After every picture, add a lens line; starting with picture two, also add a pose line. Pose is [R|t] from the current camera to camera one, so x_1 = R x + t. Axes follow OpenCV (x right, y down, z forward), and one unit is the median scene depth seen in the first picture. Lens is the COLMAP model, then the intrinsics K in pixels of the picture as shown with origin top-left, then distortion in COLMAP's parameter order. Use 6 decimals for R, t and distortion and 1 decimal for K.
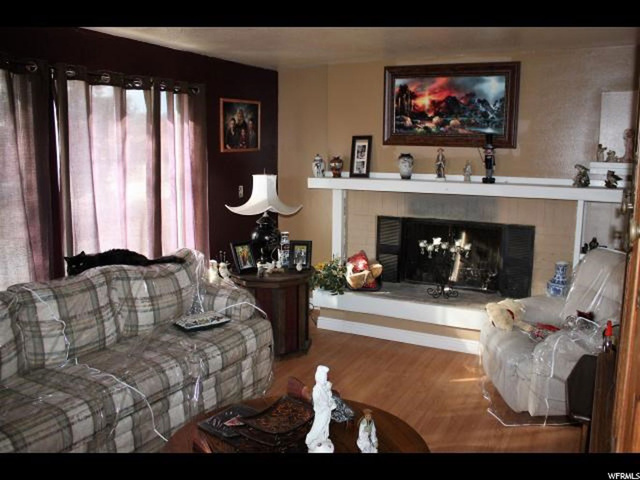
lens RADIAL K [[551.9, 0, 323.3], [0, 551.9, 227.5], [0, 0, 1]] dist [-0.161480, 0.143035]
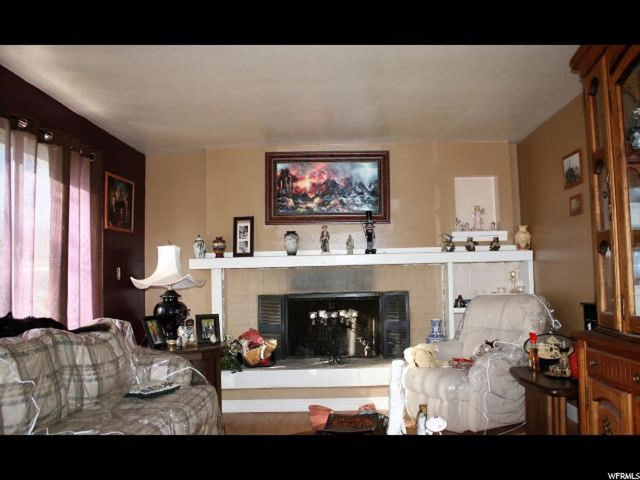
lens RADIAL K [[558.7, 0, 320.8], [0, 558.7, 251.7], [0, 0, 1]] dist [-0.167141, 0.147535]
pose [[0.890284, 0.001501, 0.455403, -0.298374], [0.091279, 0.979114, -0.181673, 0.108586], [-0.446164, 0.203309, 0.871552, 0.038172]]
